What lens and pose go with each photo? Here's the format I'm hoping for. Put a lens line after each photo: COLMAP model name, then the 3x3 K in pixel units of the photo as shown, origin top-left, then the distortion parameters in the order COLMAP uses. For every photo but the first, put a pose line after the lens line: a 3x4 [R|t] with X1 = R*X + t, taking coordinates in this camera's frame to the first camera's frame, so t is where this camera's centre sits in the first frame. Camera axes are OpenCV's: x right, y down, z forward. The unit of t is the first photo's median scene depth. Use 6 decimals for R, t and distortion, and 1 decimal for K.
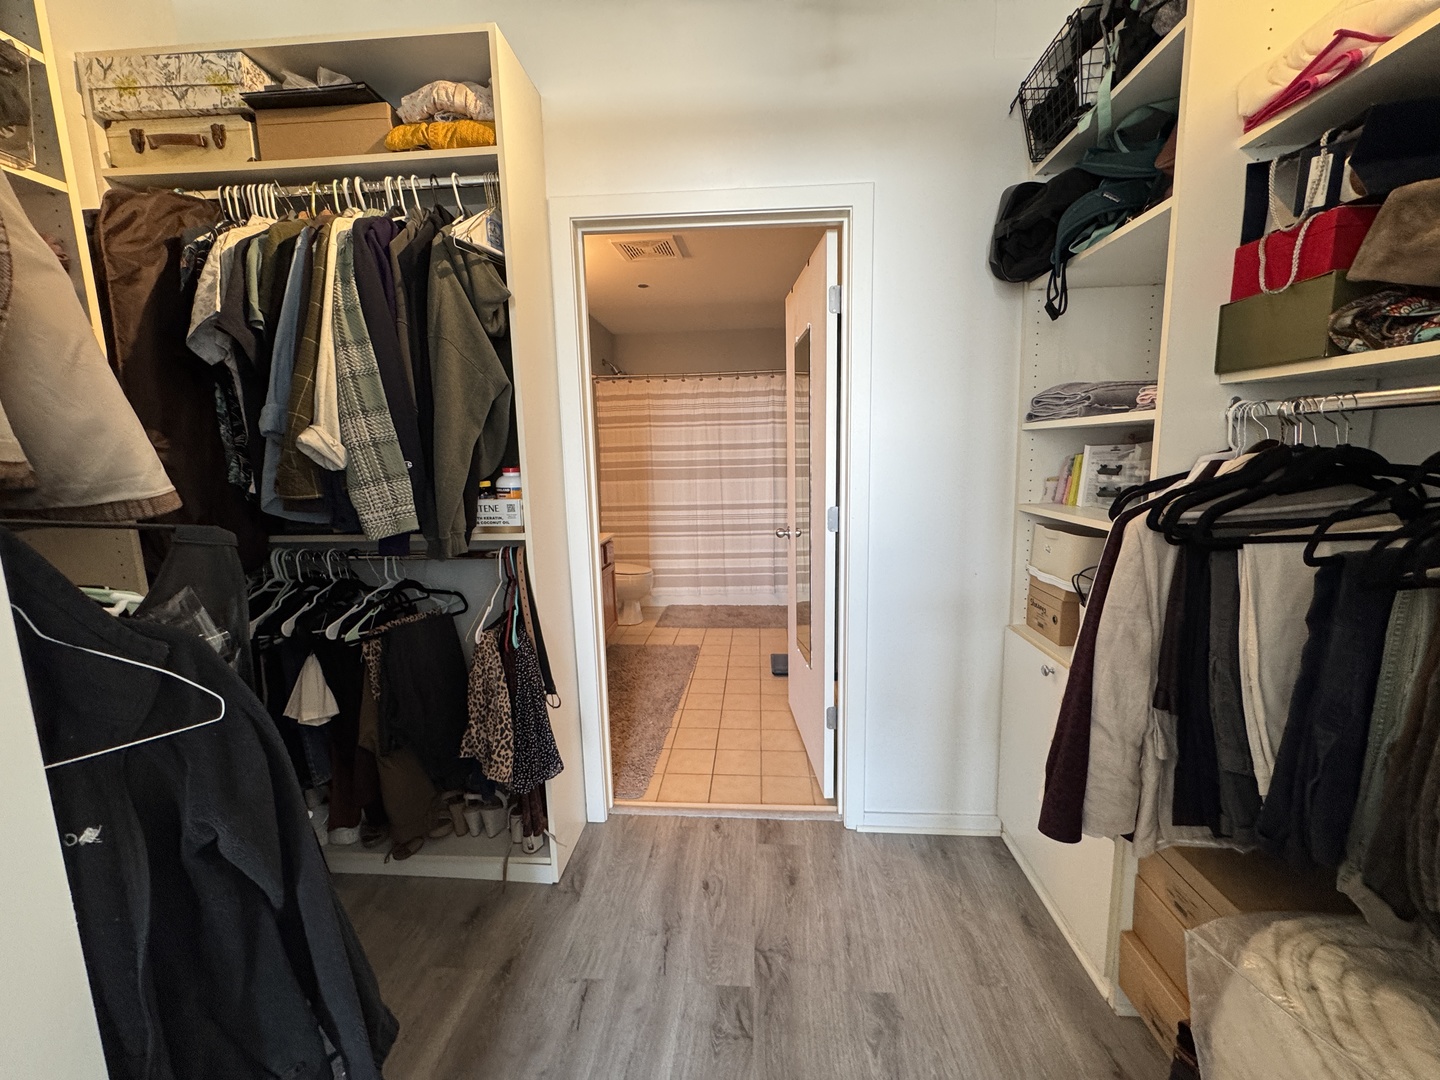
lens RADIAL K [[573.7, 0, 719.8], [0, 573.7, 538.1], [0, 0, 1]] dist [-0.001814, -0.000155]
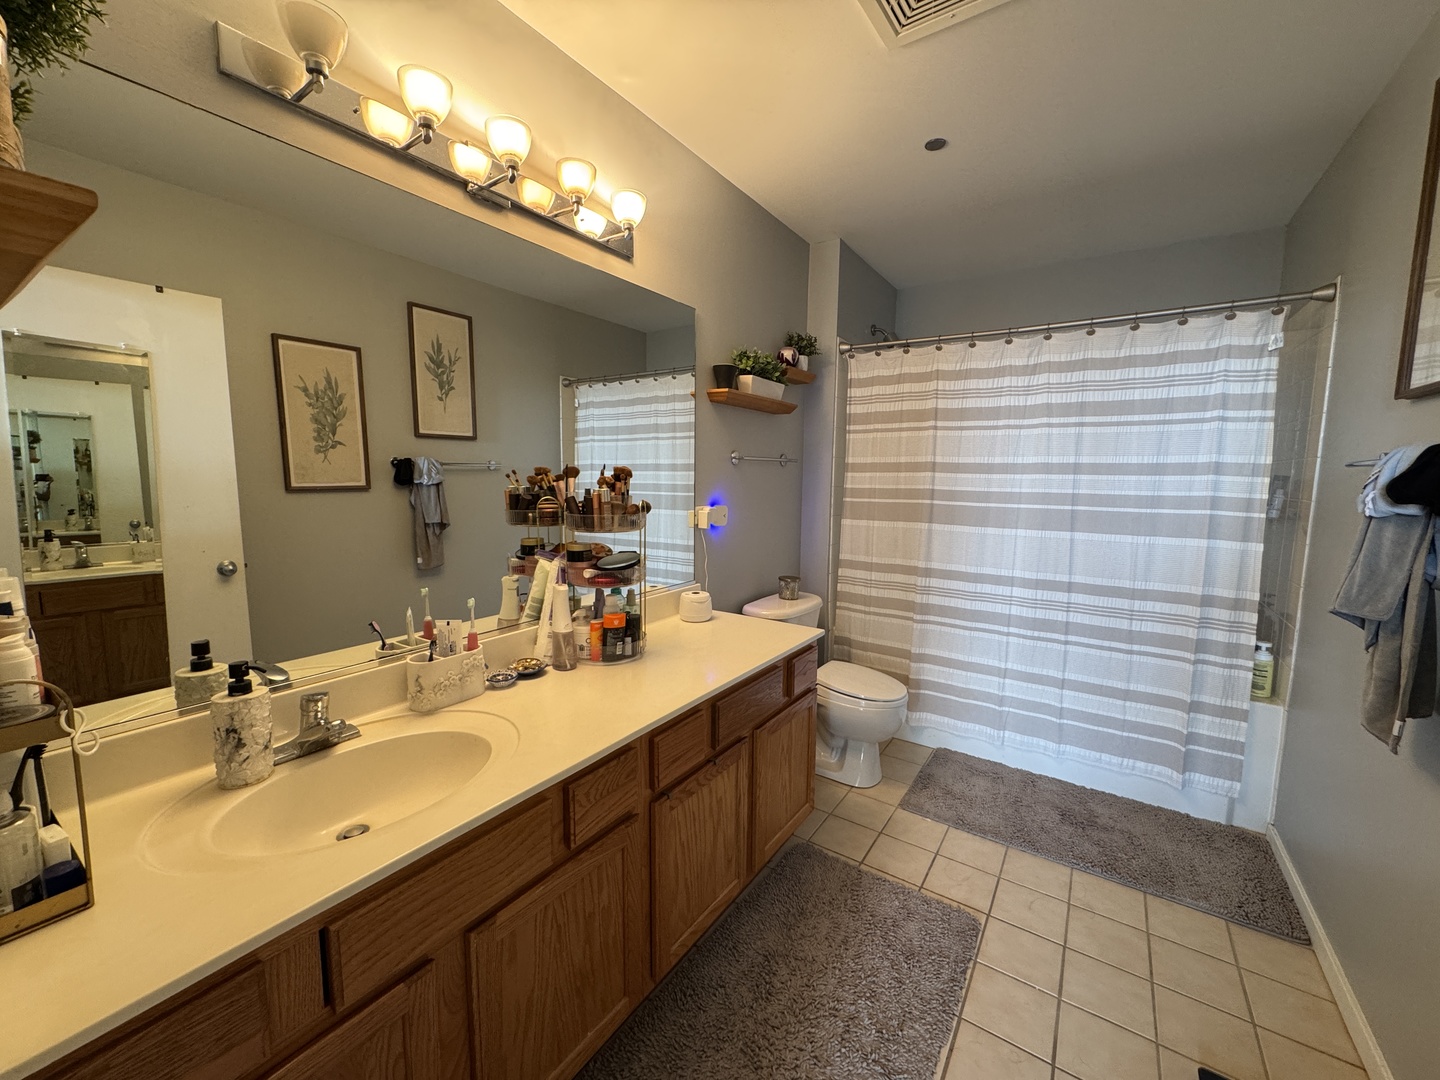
lens RADIAL K [[573.7, 0, 720.4], [0, 573.7, 536.7], [0, 0, 1]] dist [-0.001814, -0.000155]
pose [[0.861364, 0.089314, -0.500075, -0.012348], [-0.105802, 0.994376, -0.004645, -0.064587], [0.496848, 0.056910, 0.865970, 0.415425]]
